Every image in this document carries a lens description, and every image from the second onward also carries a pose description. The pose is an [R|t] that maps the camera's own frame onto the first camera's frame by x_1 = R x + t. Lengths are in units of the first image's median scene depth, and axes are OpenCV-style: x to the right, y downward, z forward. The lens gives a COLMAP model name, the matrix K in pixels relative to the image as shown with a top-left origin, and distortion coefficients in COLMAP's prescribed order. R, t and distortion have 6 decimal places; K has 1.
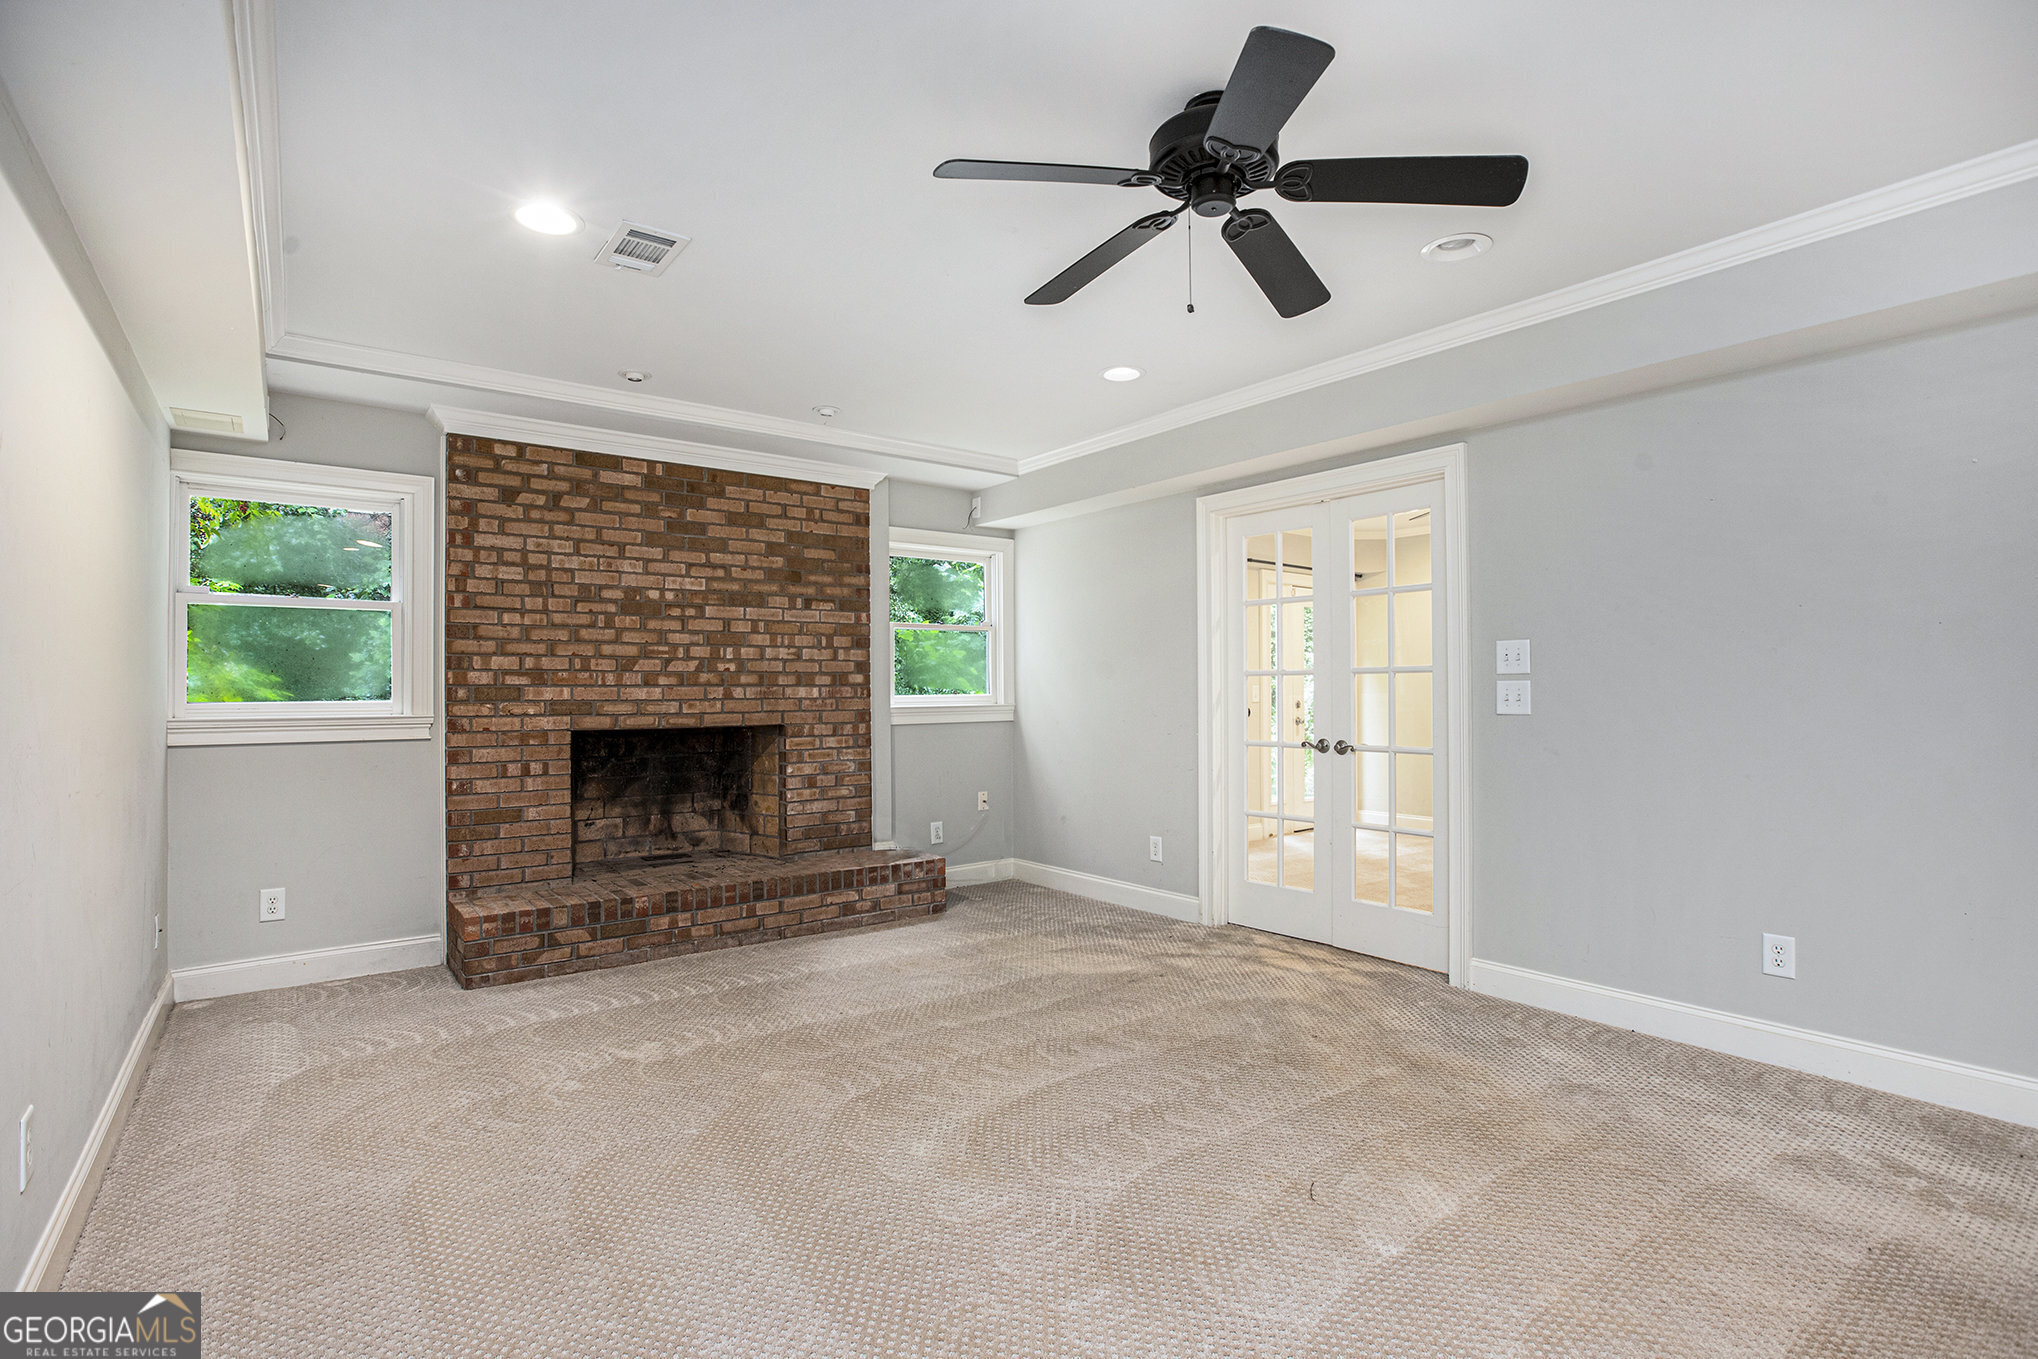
lens RADIAL K [[935.2, 0, 1001.8], [0, 935.2, 681.5], [0, 0, 1]] dist [-0.044752, 0.010888]
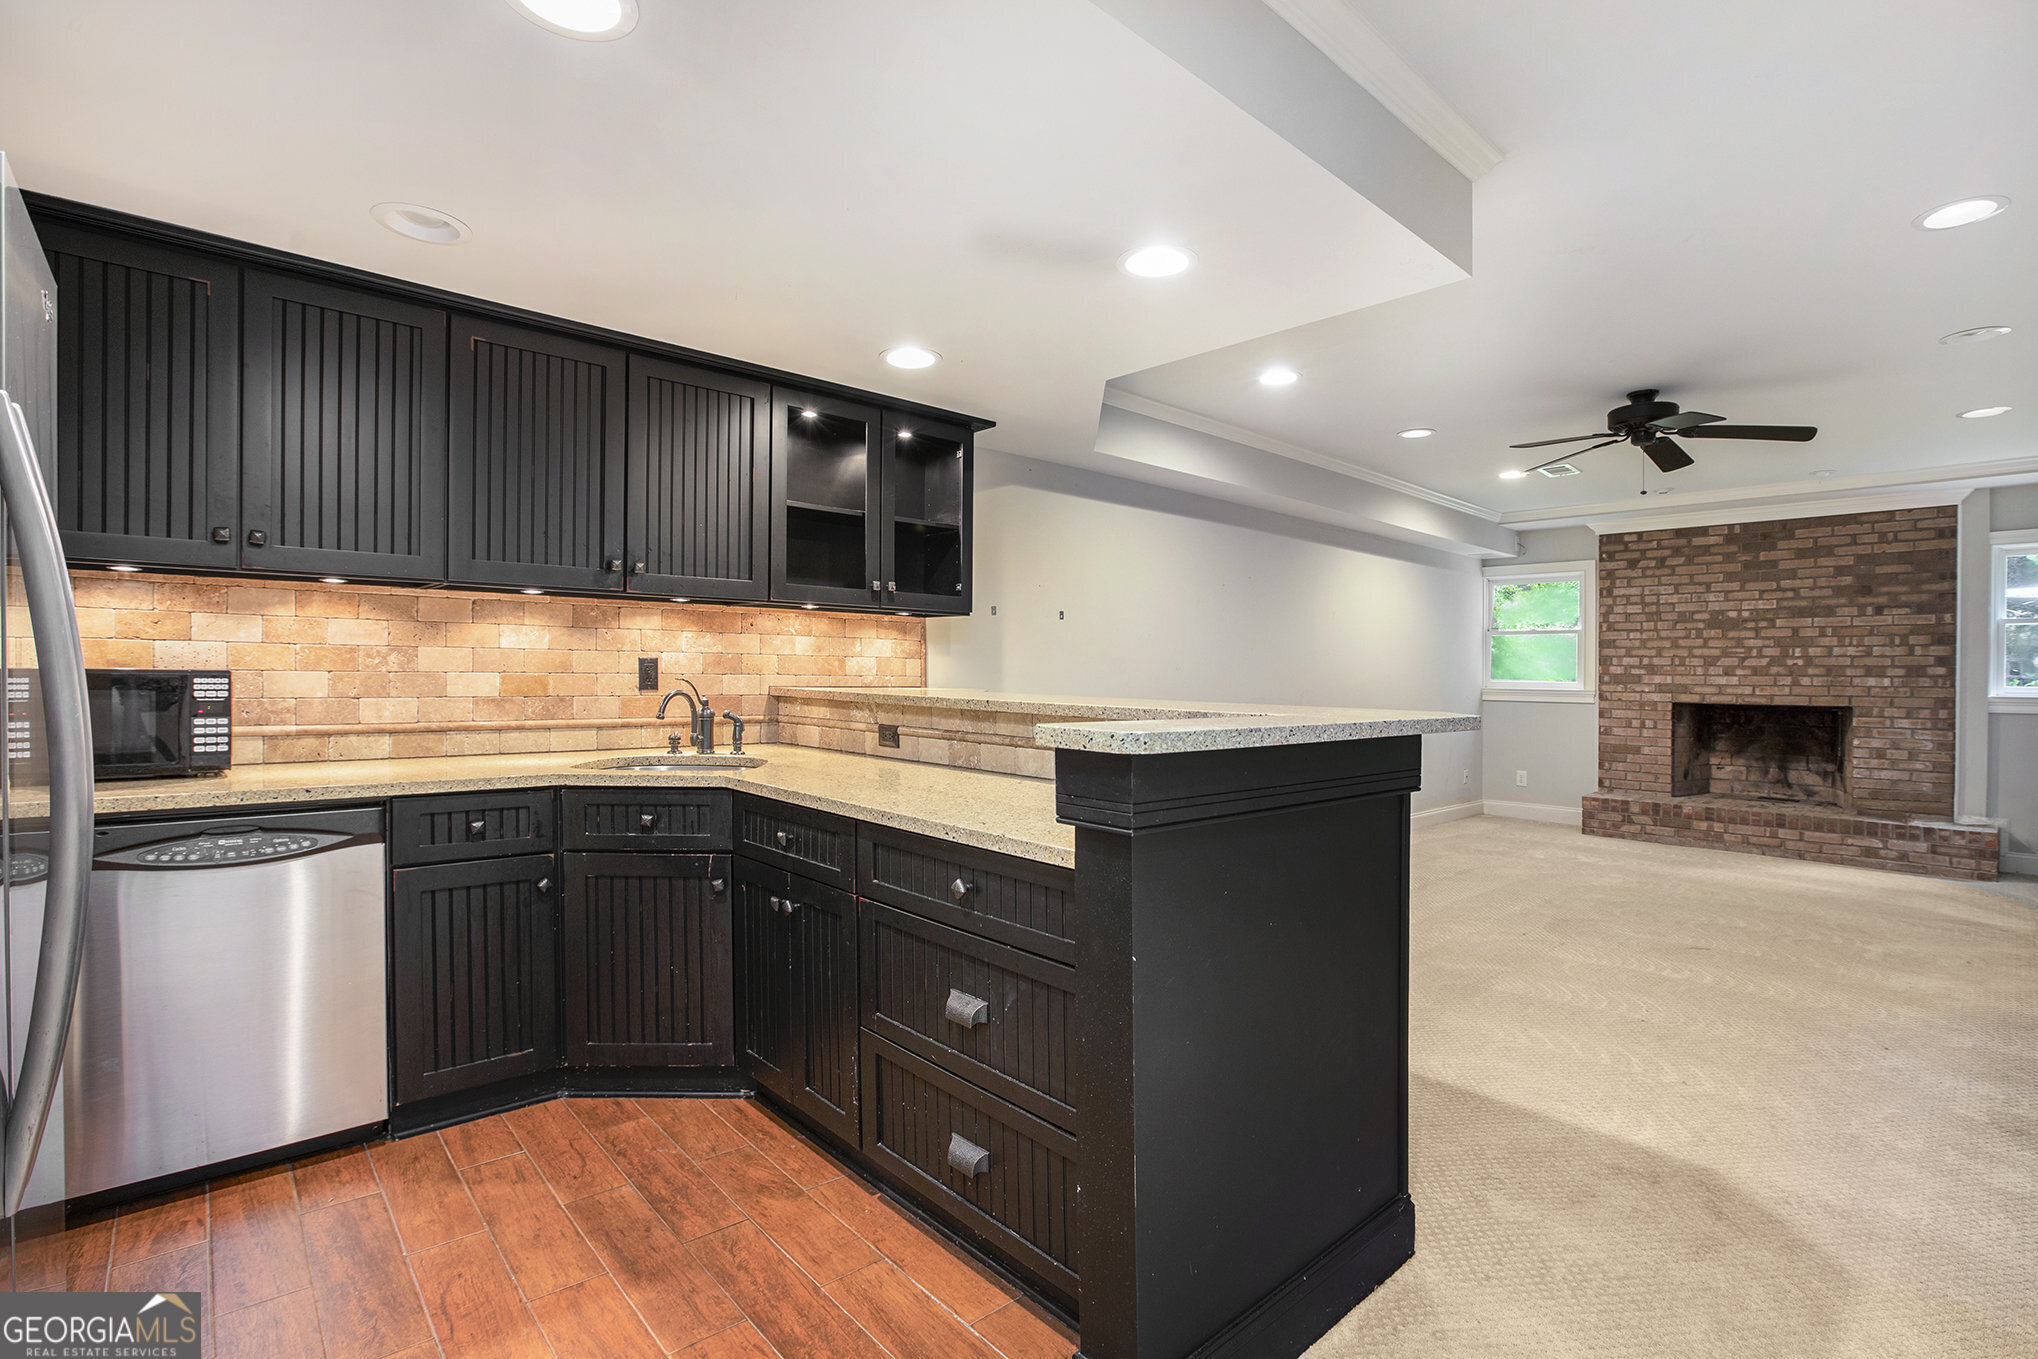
lens RADIAL K [[935.2, 0, 1013.6], [0, 935.2, 677.9], [0, 0, 1]] dist [-0.044752, 0.010888]
pose [[0.099606, 0.015300, -0.994909, 0.961389], [0.003595, 0.999870, 0.015736, -0.018434], [0.995020, -0.005144, 0.099538, -0.291986]]
